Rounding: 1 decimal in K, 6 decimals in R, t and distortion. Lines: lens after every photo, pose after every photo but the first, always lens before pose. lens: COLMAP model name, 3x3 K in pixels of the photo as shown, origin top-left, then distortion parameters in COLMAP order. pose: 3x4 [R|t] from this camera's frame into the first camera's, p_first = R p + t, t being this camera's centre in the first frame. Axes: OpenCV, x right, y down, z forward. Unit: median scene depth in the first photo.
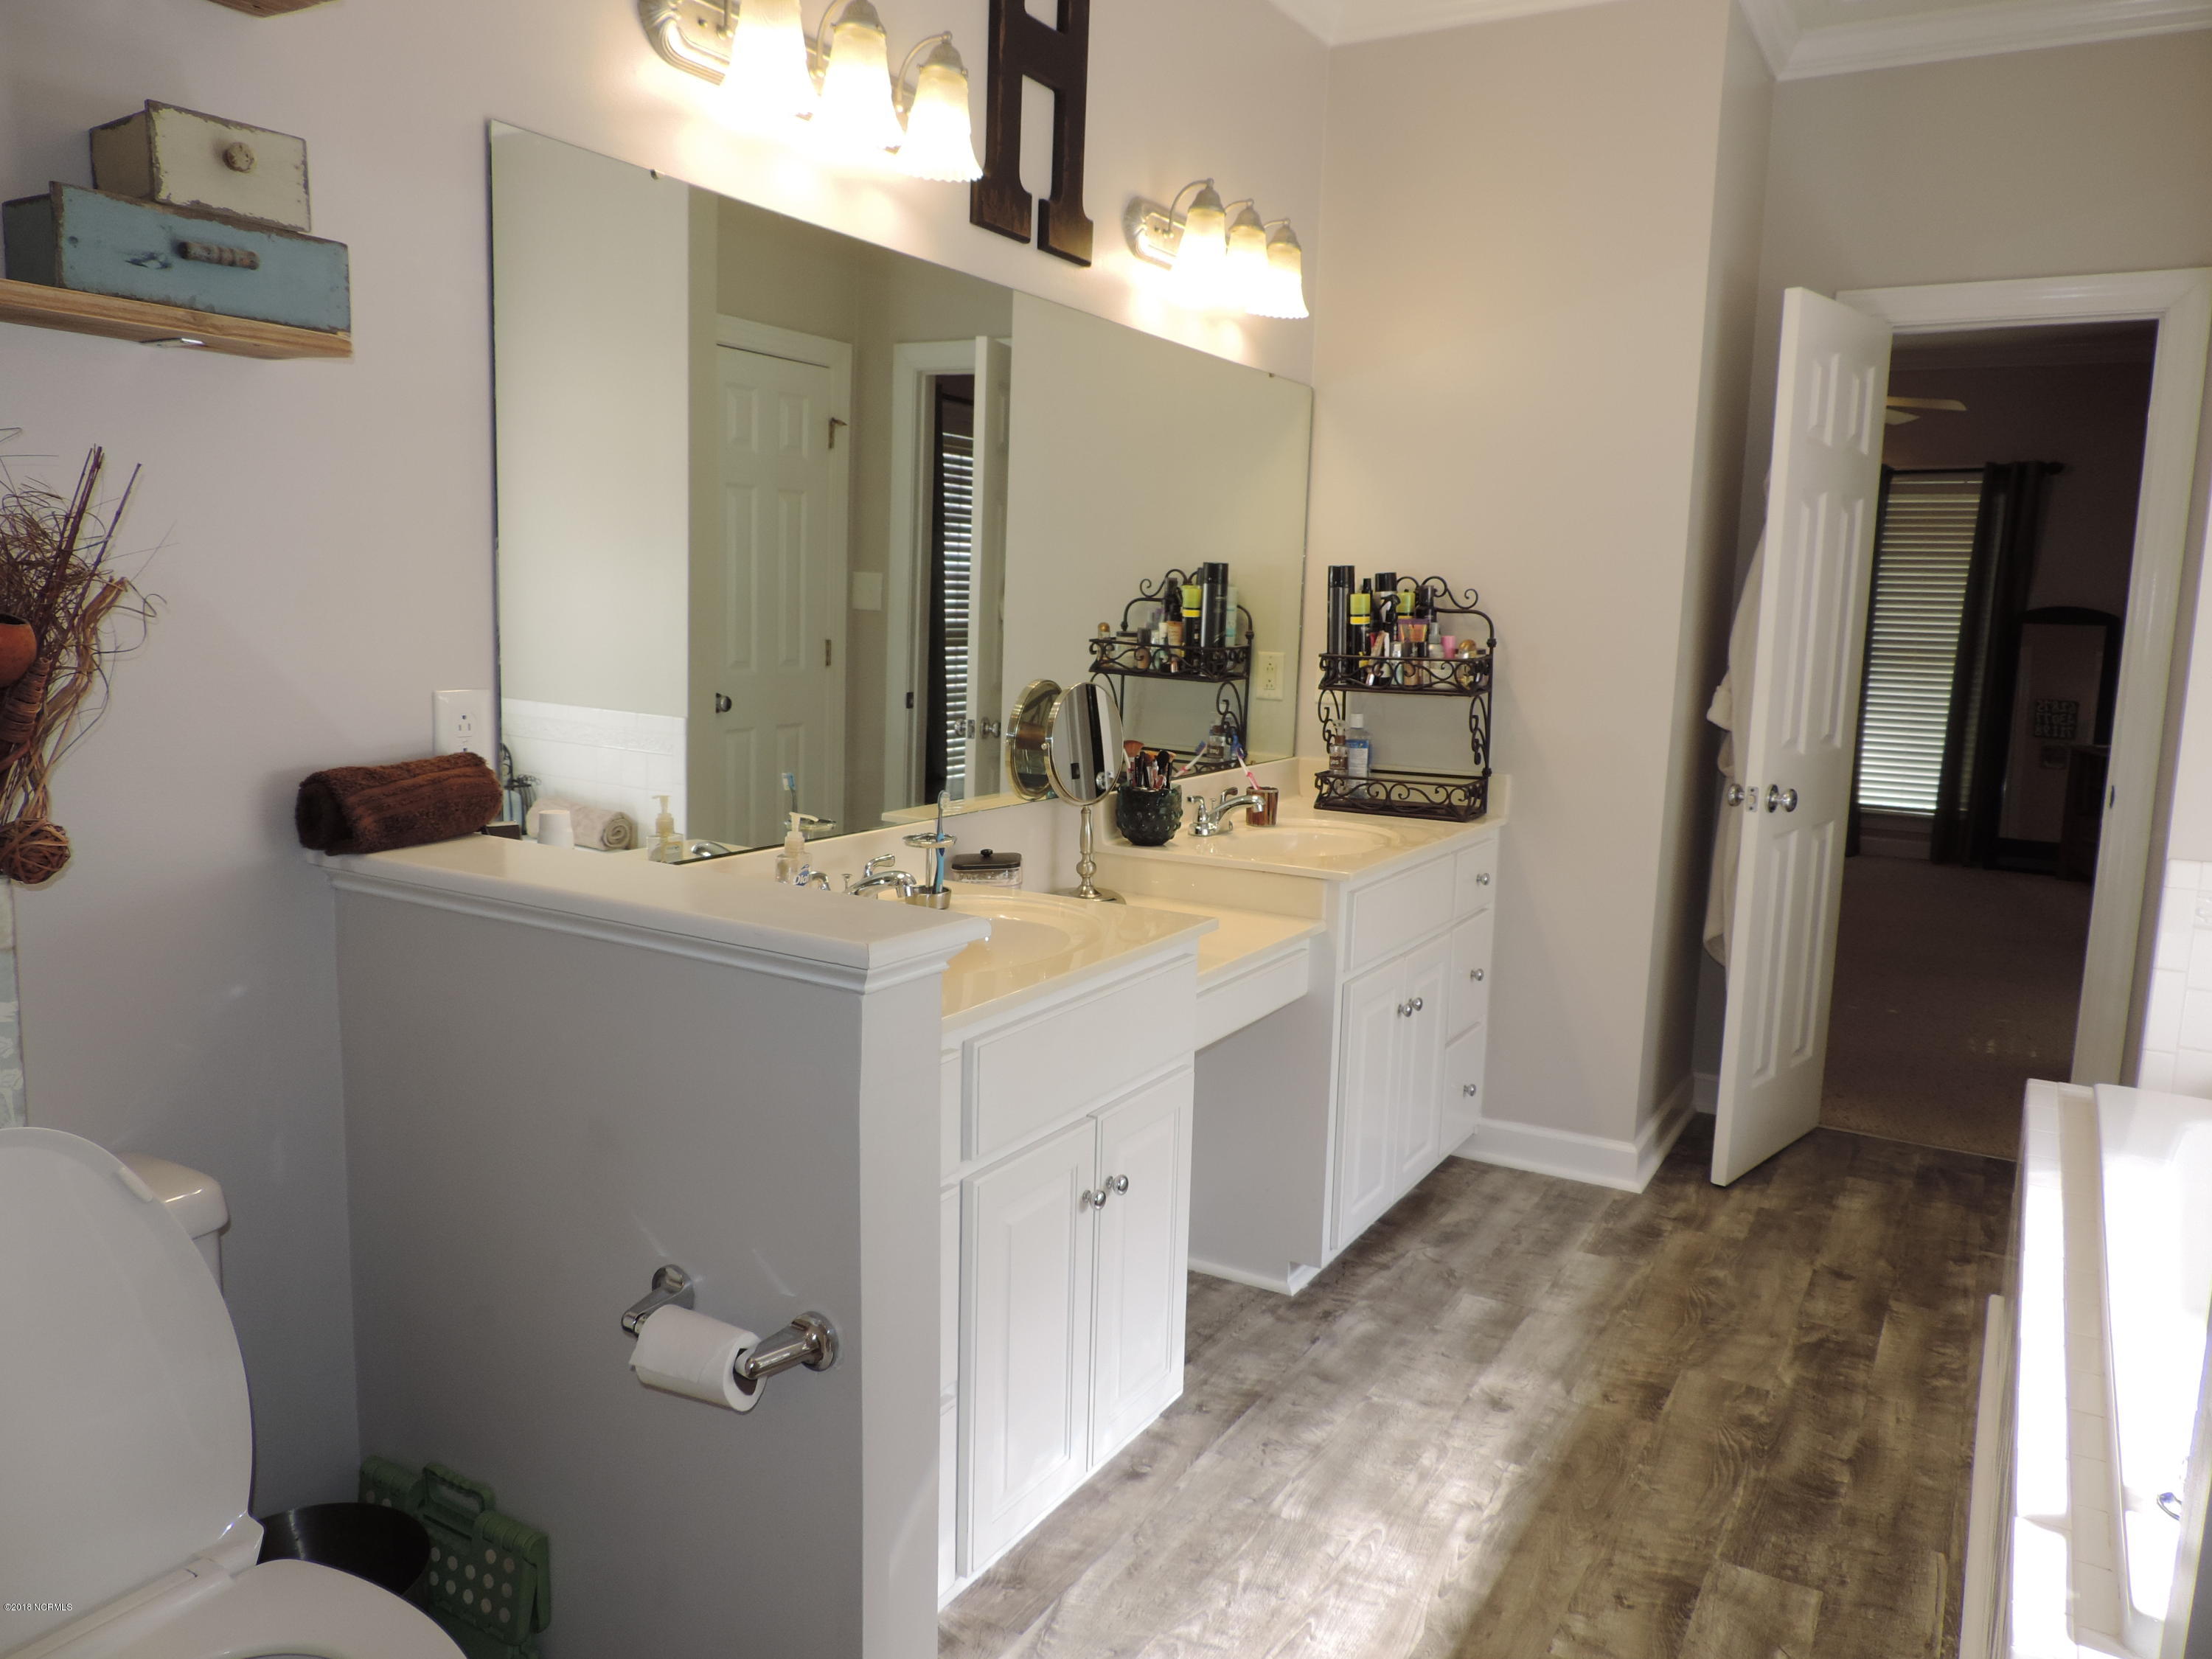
lens RADIAL K [[1581.1, 0, 1103.3], [0, 1581.1, 826.7], [0, 0, 1]] dist [-0.002967, -0.013259]
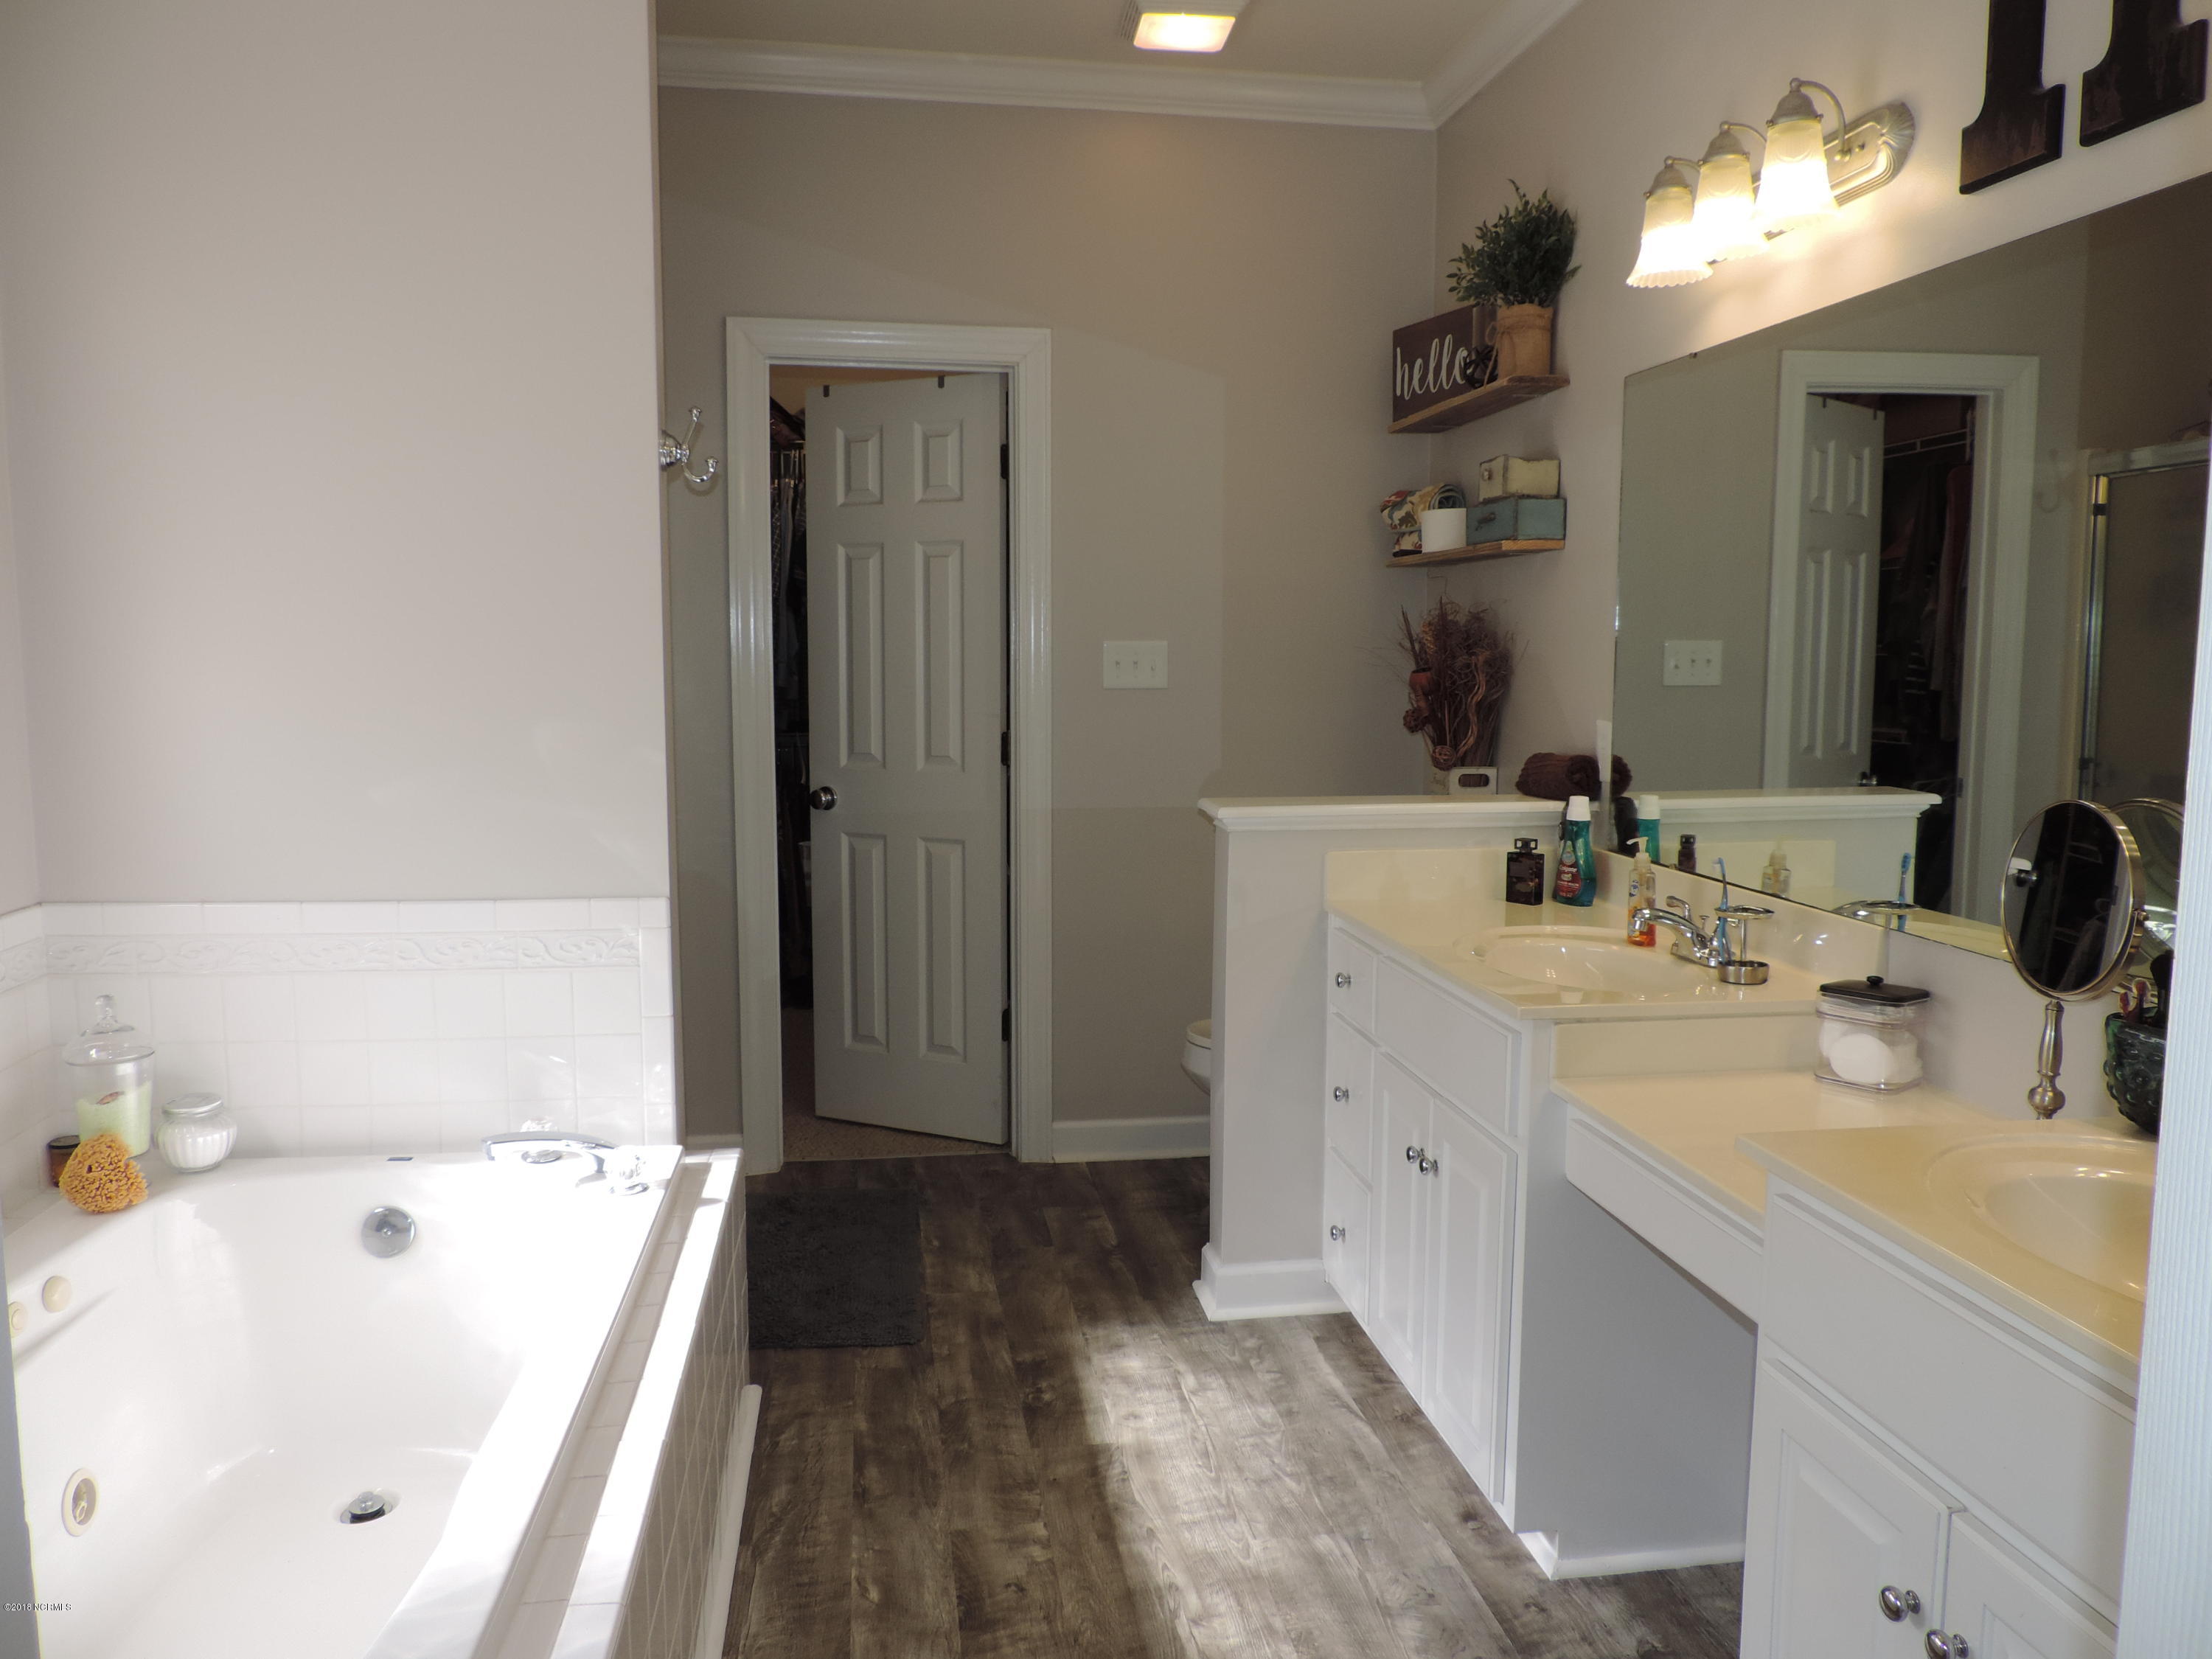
lens RADIAL K [[1581.1, 0, 1107.4], [0, 1581.1, 828.1], [0, 0, 1]] dist [-0.002967, -0.013259]
pose [[-0.778627, 0.038057, -0.626332, 0.895953], [-0.112347, 0.973575, 0.198821, -0.212448], [0.617347, 0.225174, -0.753777, 1.667175]]
